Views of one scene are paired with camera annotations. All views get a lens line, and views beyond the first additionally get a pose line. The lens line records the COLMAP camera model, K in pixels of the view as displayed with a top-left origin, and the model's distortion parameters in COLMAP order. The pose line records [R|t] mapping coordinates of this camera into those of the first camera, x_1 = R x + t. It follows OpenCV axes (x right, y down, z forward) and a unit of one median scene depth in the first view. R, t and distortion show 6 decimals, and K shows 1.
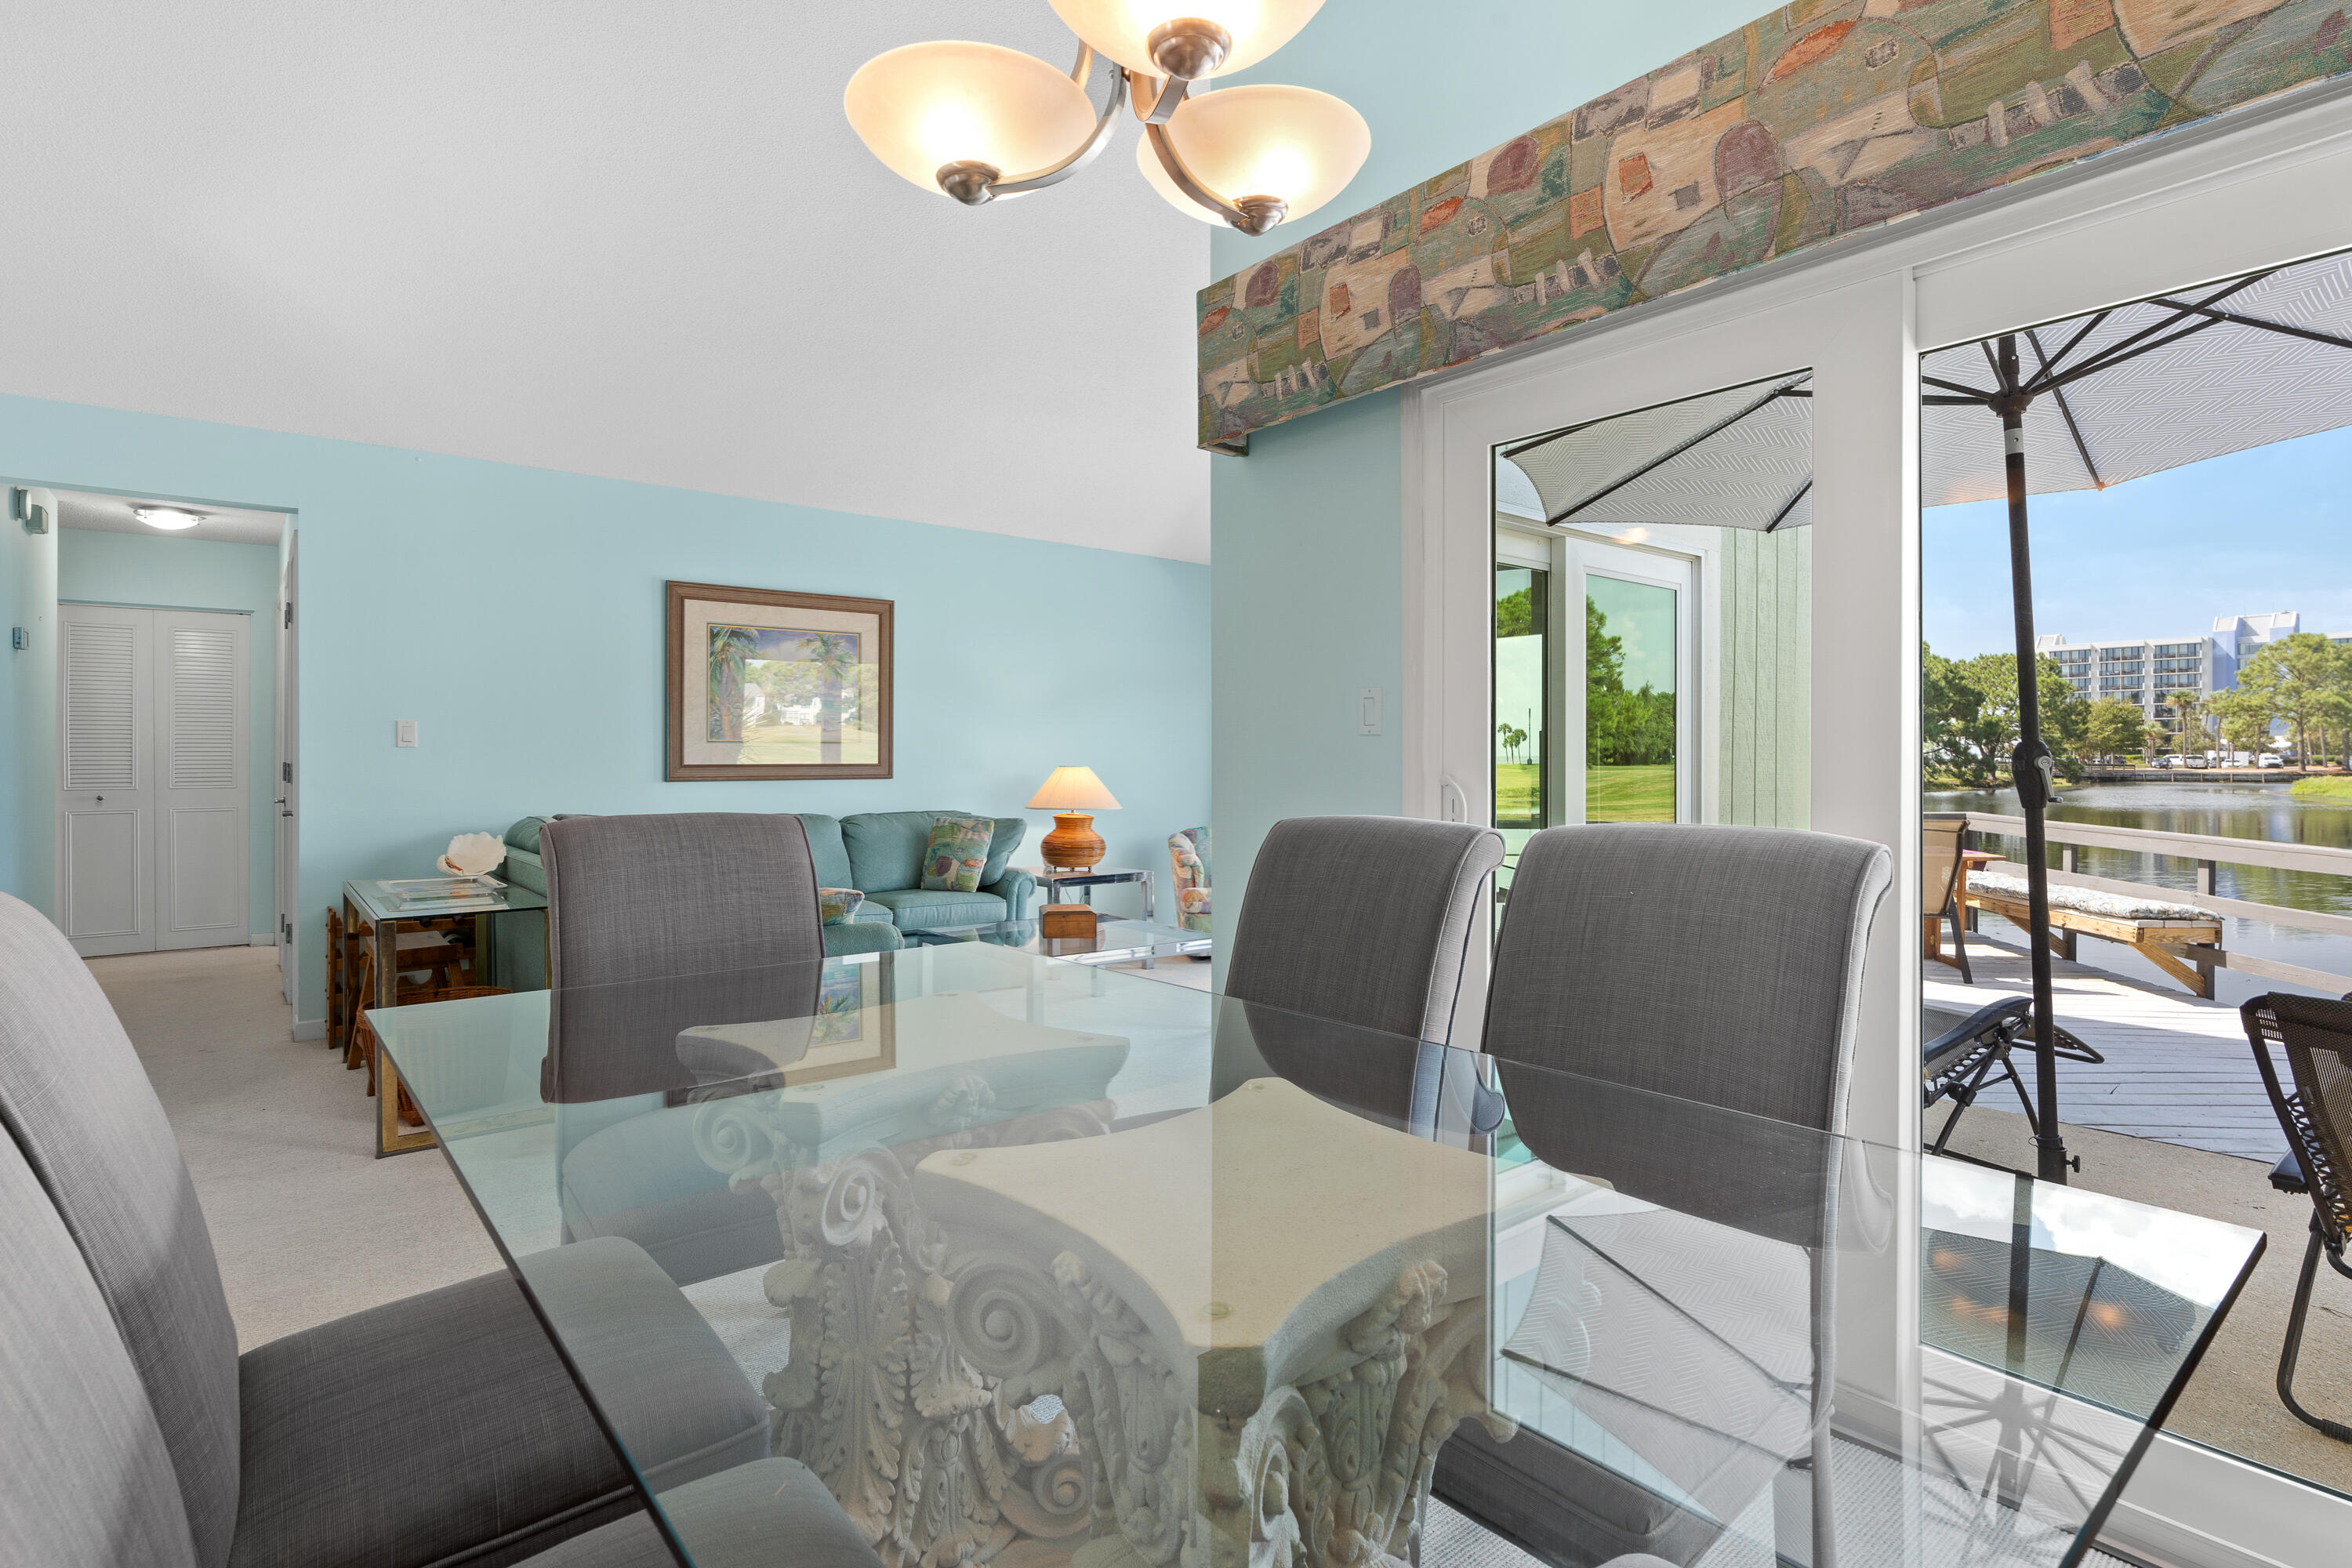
lens RADIAL K [[1165.9, 0, 1161.1], [0, 1165.9, 762.0], [0, 0, 1]] dist [-0.004909, 0.002136]
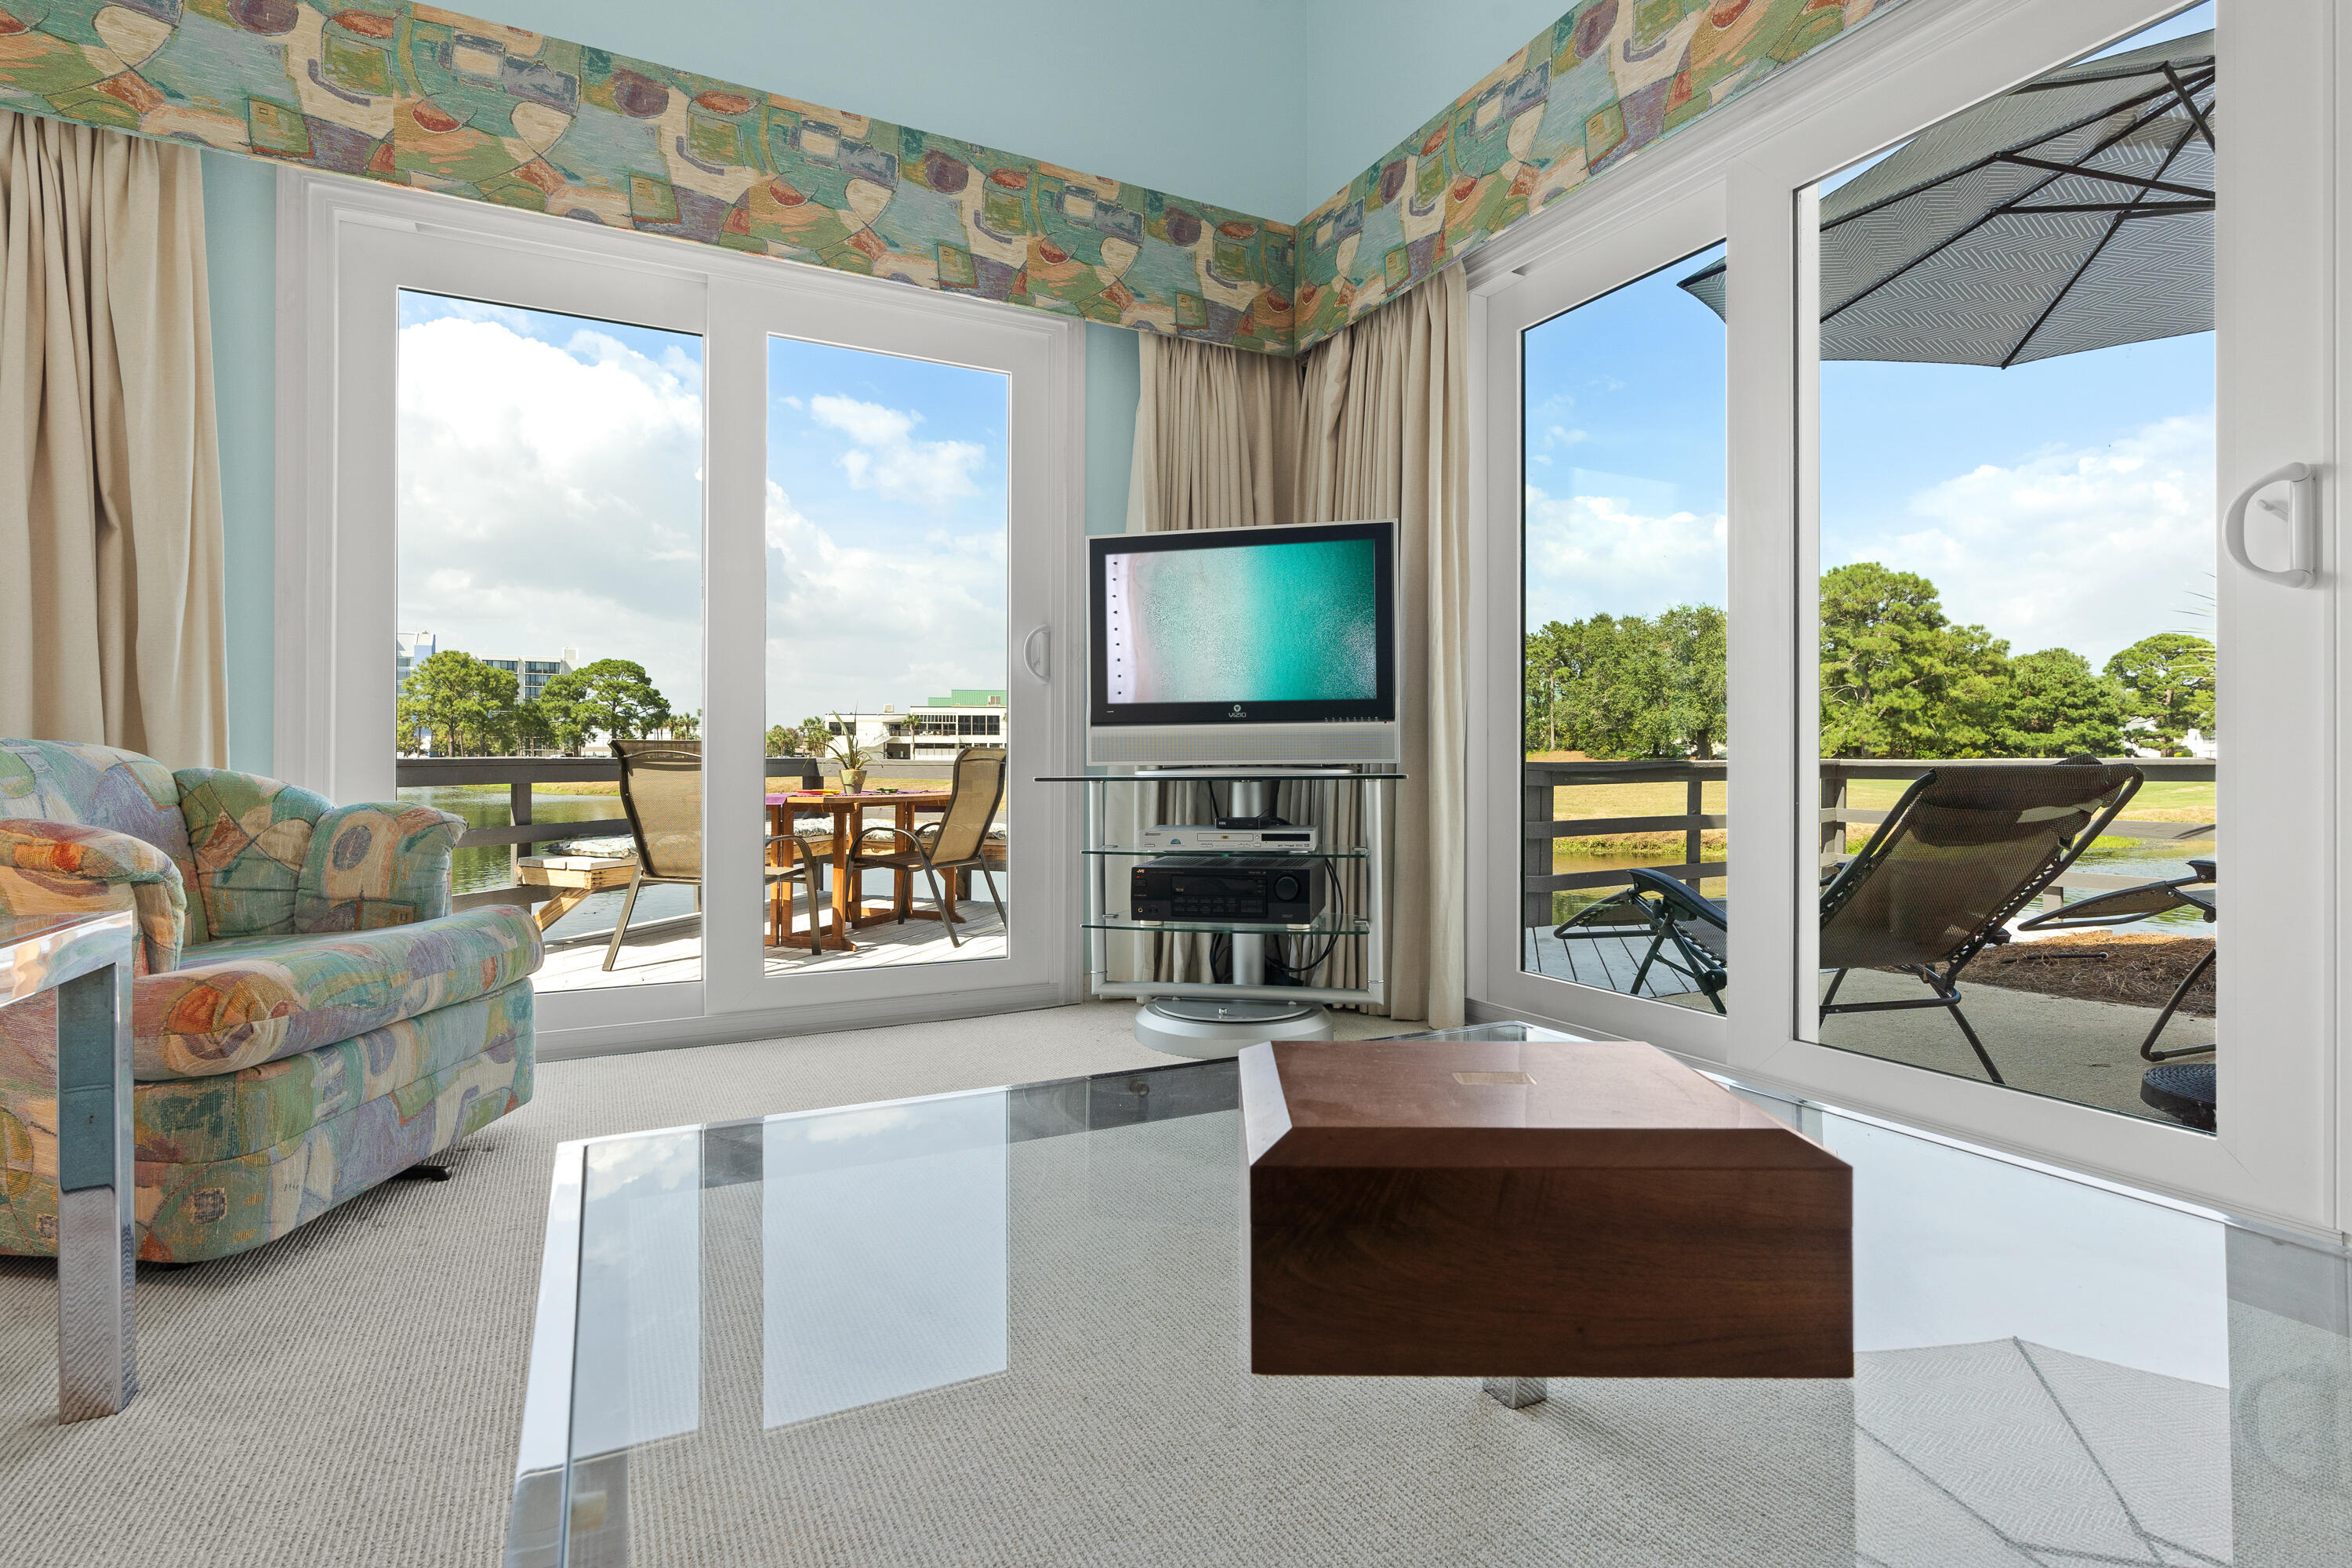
lens RADIAL K [[1153.4, 0, 1178.2], [0, 1153.4, 756.5], [0, 0, 1]] dist [-0.004054, 0.001063]
pose [[0.193870, 0.006656, 0.981005, -0.184339], [0.001585, 0.999974, -0.007098, 0.075549], [-0.981026, 0.002931, 0.193854, 0.859853]]
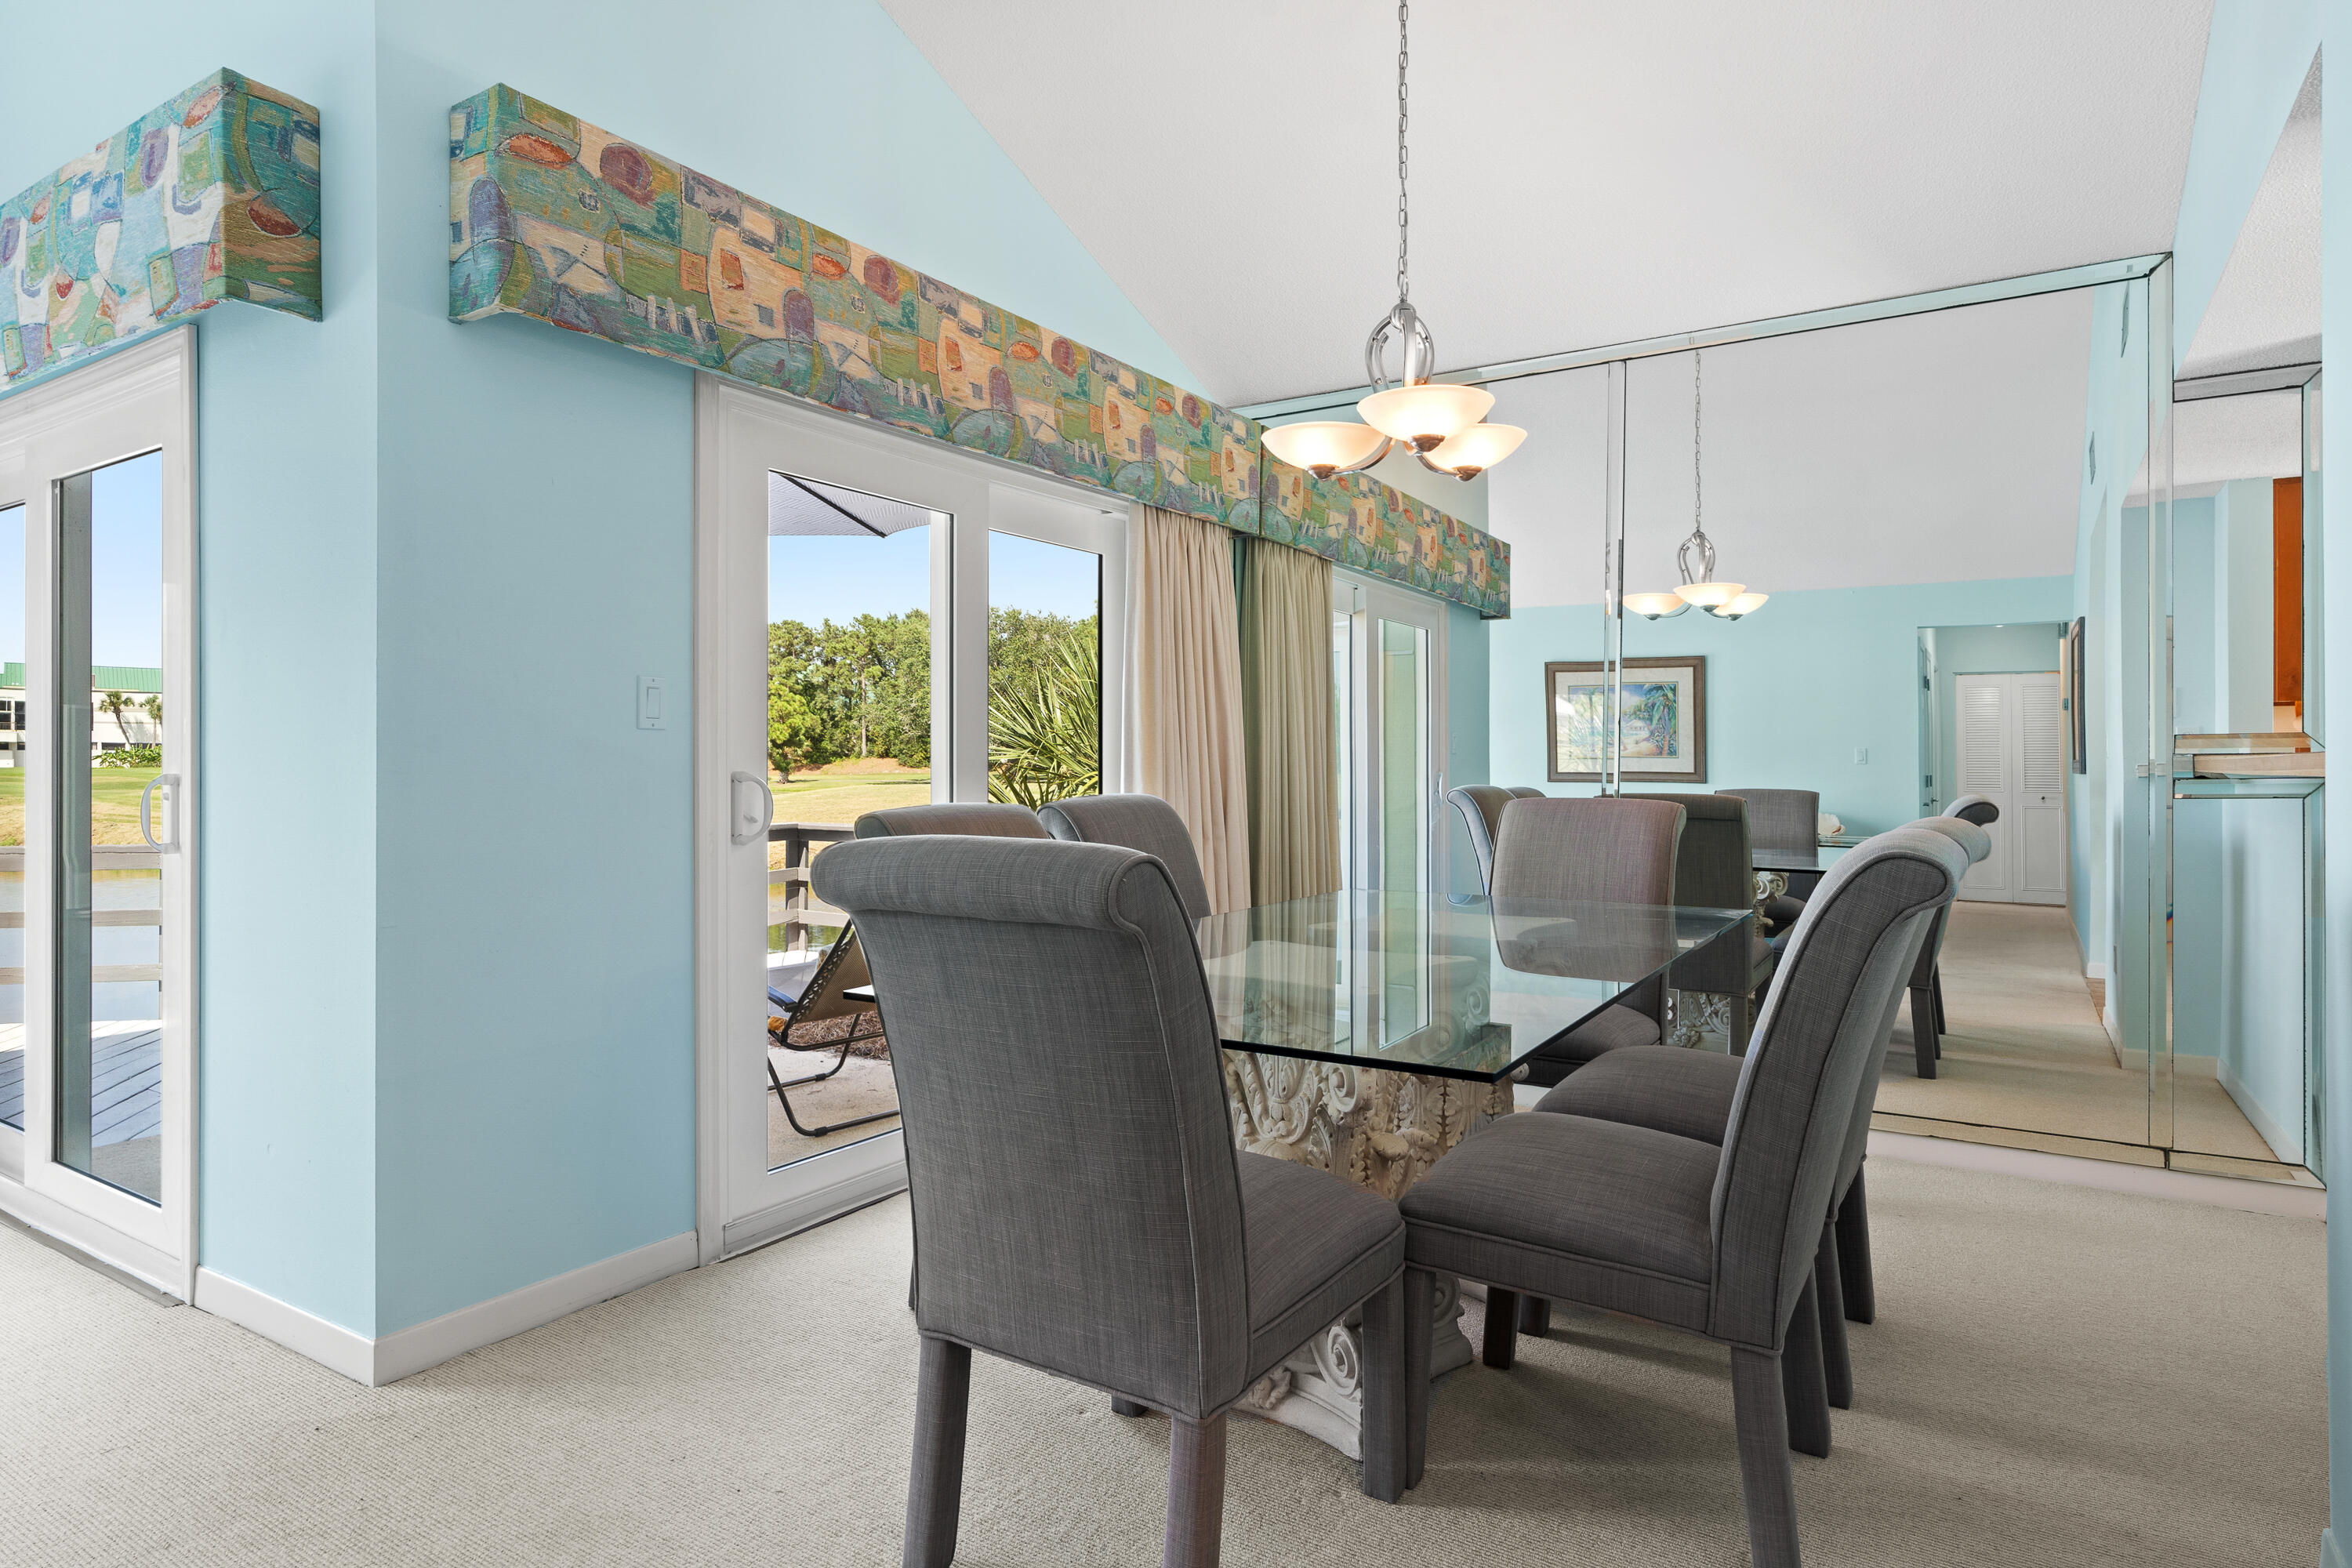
lens RADIAL K [[1318.5, 0, 1162.7], [0, 1318.5, 764.6], [0, 0, 1]] dist [-0.001762, 0.001863]
pose [[-0.319587, 0.003179, 0.947552, -0.442151], [0.002995, 0.999993, -0.002344, 0.003572], [-0.947552, 0.002089, -0.319594, 0.461549]]
